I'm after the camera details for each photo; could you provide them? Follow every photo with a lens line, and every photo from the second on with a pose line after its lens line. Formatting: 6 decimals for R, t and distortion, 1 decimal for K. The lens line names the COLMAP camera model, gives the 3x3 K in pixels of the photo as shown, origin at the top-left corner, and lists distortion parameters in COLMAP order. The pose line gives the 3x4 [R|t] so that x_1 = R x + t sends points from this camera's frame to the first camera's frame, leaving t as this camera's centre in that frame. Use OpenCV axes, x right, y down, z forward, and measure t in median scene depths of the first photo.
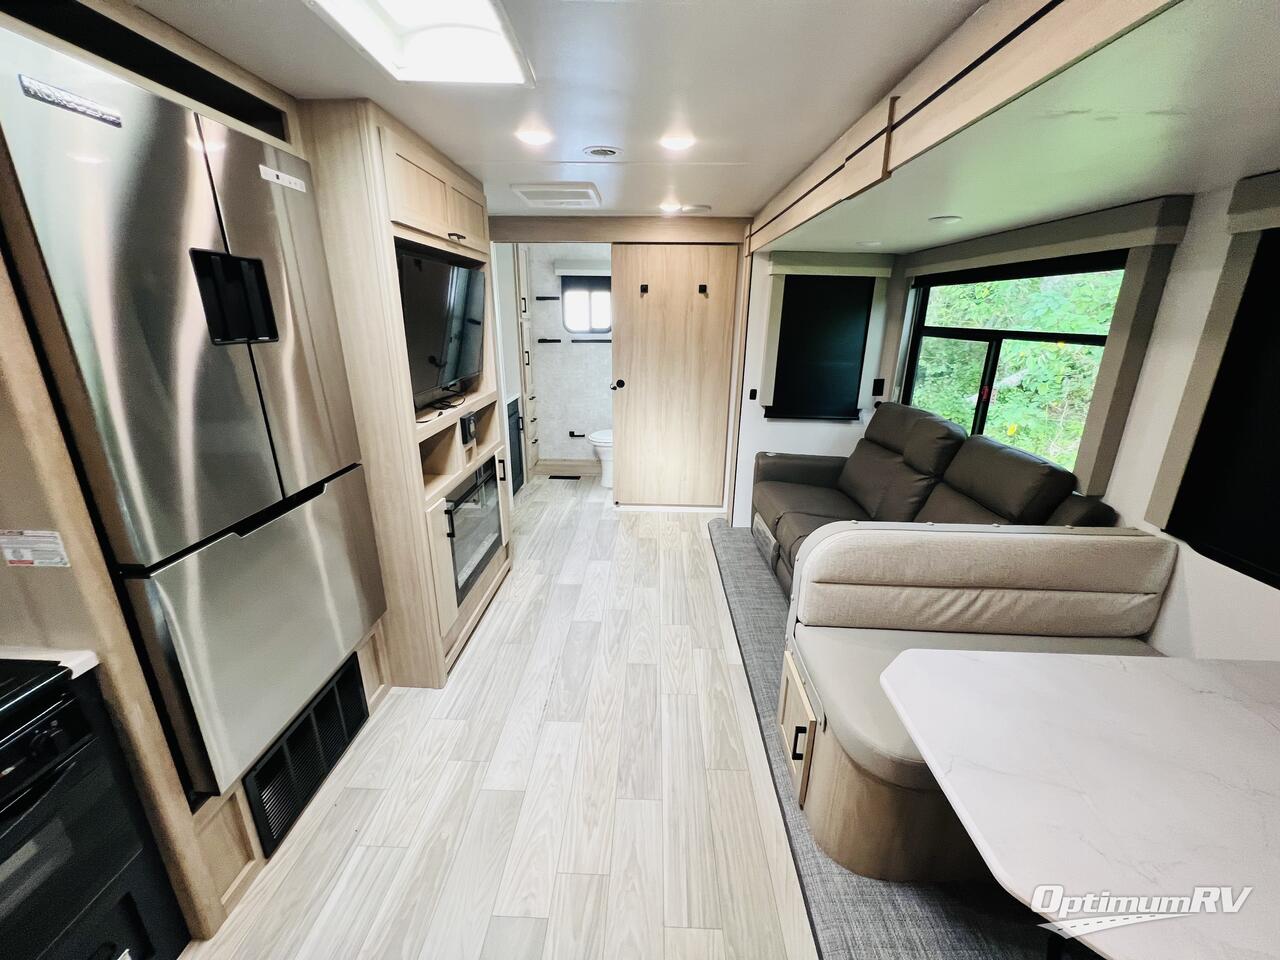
lens RADIAL K [[510.3, 0, 641.5], [0, 510.3, 475.6], [0, 0, 1]] dist [-0.014535, 0.001746]
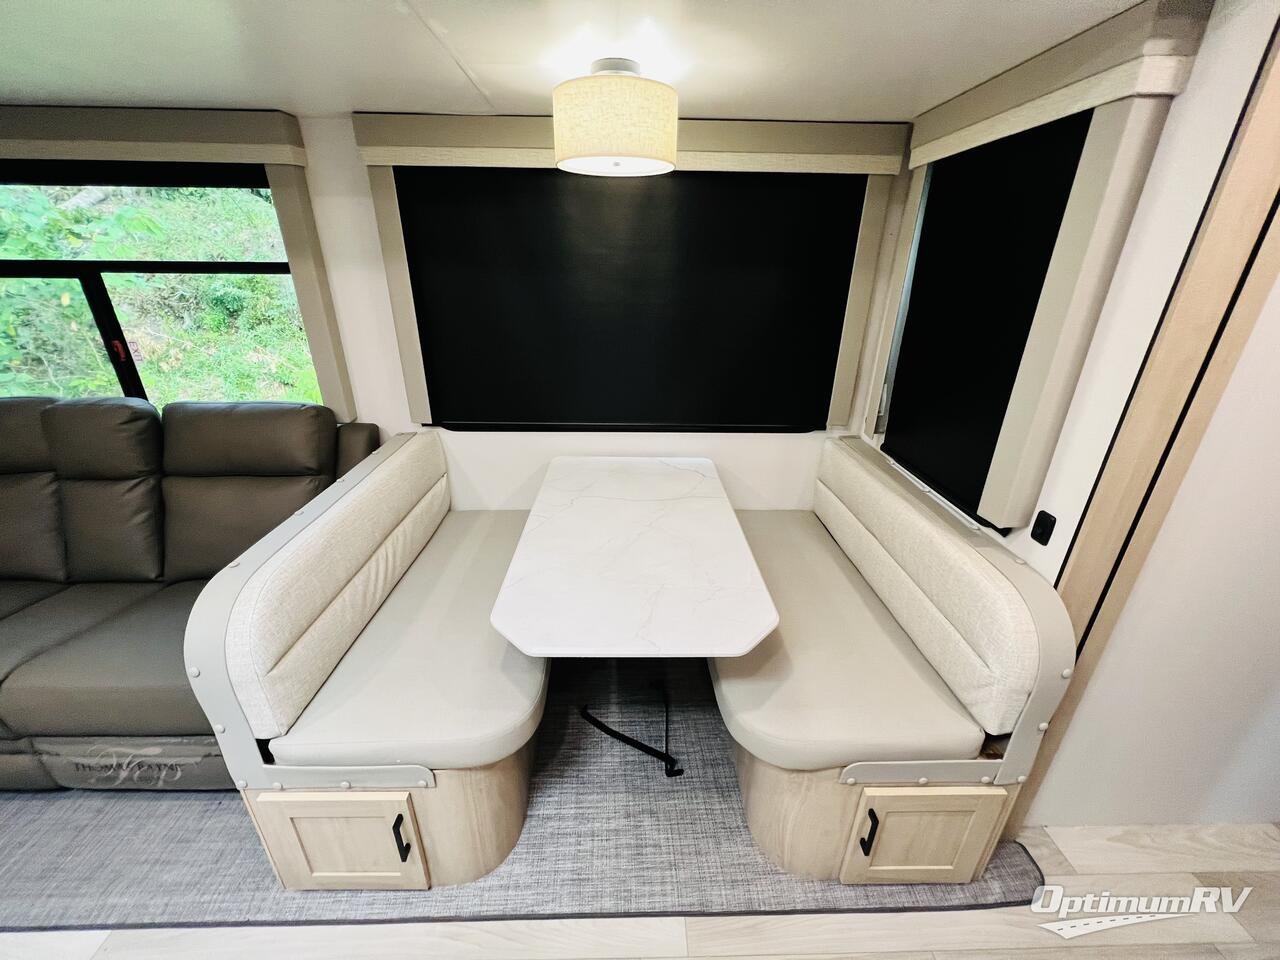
lens RADIAL K [[510.3, 0, 637.2], [0, 510.3, 478.4], [0, 0, 1]] dist [-0.014535, 0.001746]
pose [[-0.061032, -0.394180, 0.917005, -0.105491], [0.285596, 0.873410, 0.394449, -0.071581], [-0.956405, 0.285967, 0.059270, 0.283189]]
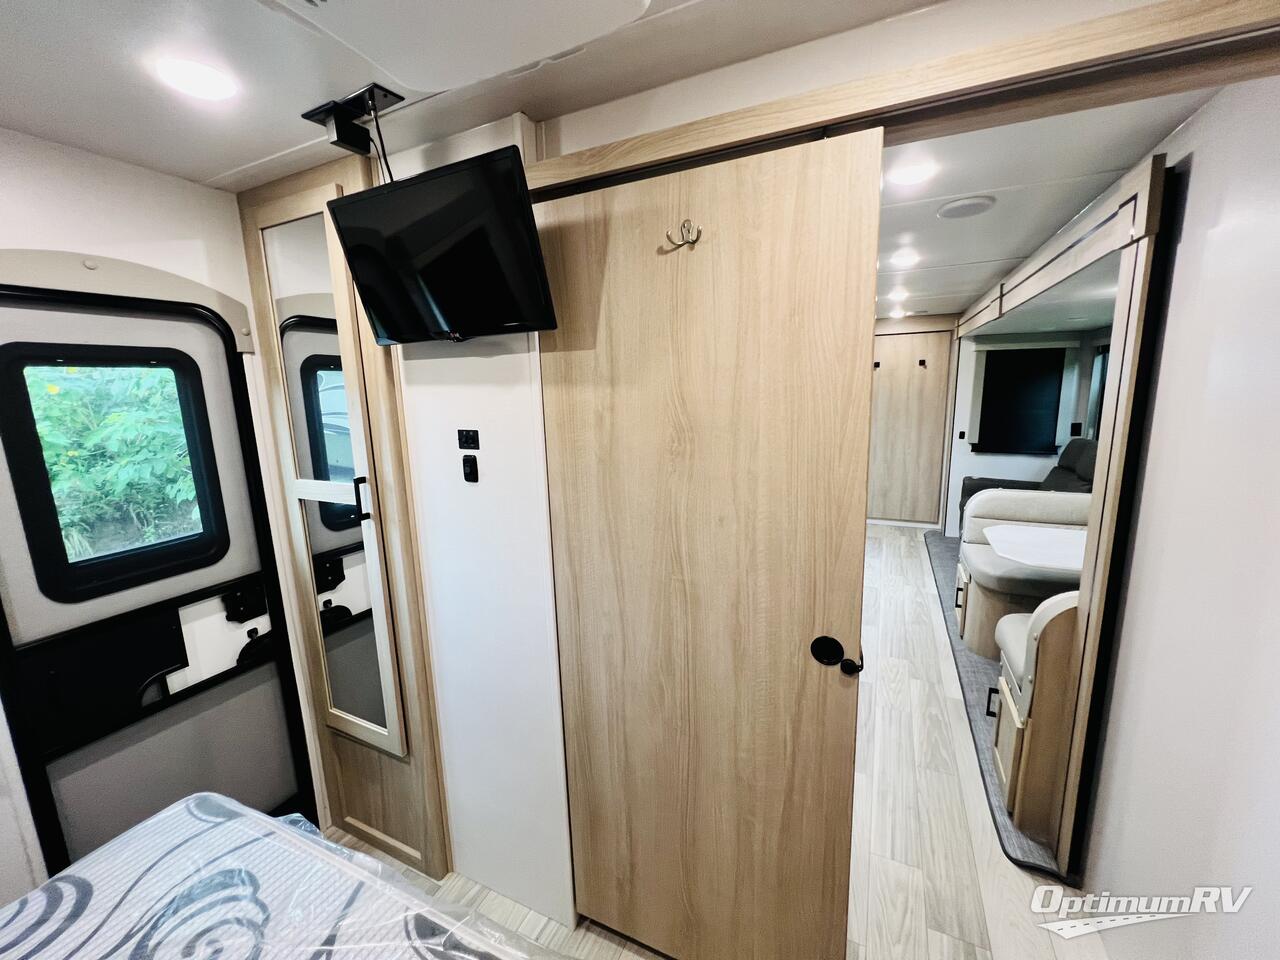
lens RADIAL K [[510.3, 0, 636.9], [0, 510.3, 488.4], [0, 0, 1]] dist [-0.014535, 0.001746]
pose [[0.912690, 0.044346, -0.406240, -0.024357], [-0.085476, 0.992822, -0.083658, 0.235884], [0.399614, 0.111078, 0.909929, -0.785812]]
